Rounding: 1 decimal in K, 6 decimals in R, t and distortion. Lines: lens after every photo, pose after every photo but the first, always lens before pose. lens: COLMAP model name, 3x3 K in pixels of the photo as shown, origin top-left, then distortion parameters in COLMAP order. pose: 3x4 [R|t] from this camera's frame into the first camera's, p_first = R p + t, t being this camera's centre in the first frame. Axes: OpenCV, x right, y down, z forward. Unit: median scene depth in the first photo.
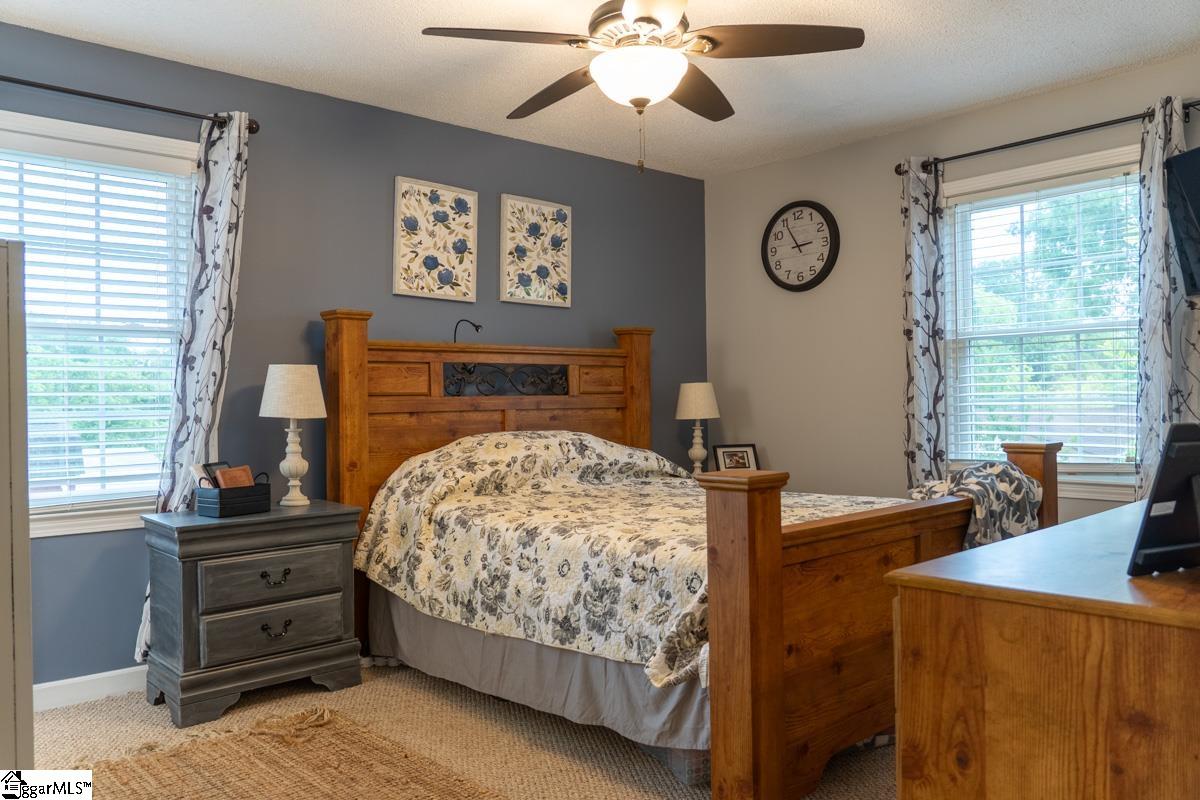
lens RADIAL K [[887.8, 0, 600.0], [0, 887.8, 400.0], [0, 0, 1]] dist [-0.013351, -0.002226]
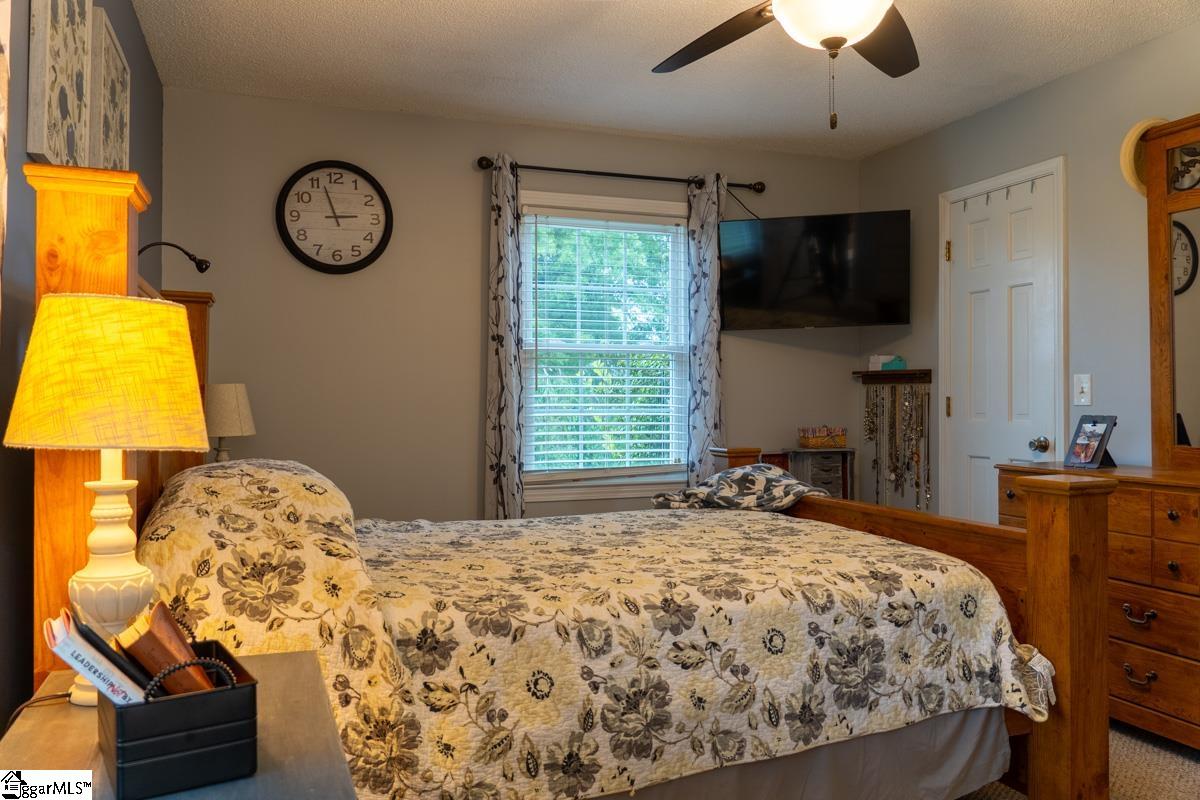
lens RADIAL K [[887.8, 0, 600.0], [0, 887.8, 400.0], [0, 0, 1]] dist [-0.013351, -0.002226]
pose [[0.366912, 0.017937, 0.930083, -0.708176], [-0.002419, 0.999829, -0.018328, 0.008205], [-0.930252, 0.004475, 0.366893, 0.809449]]
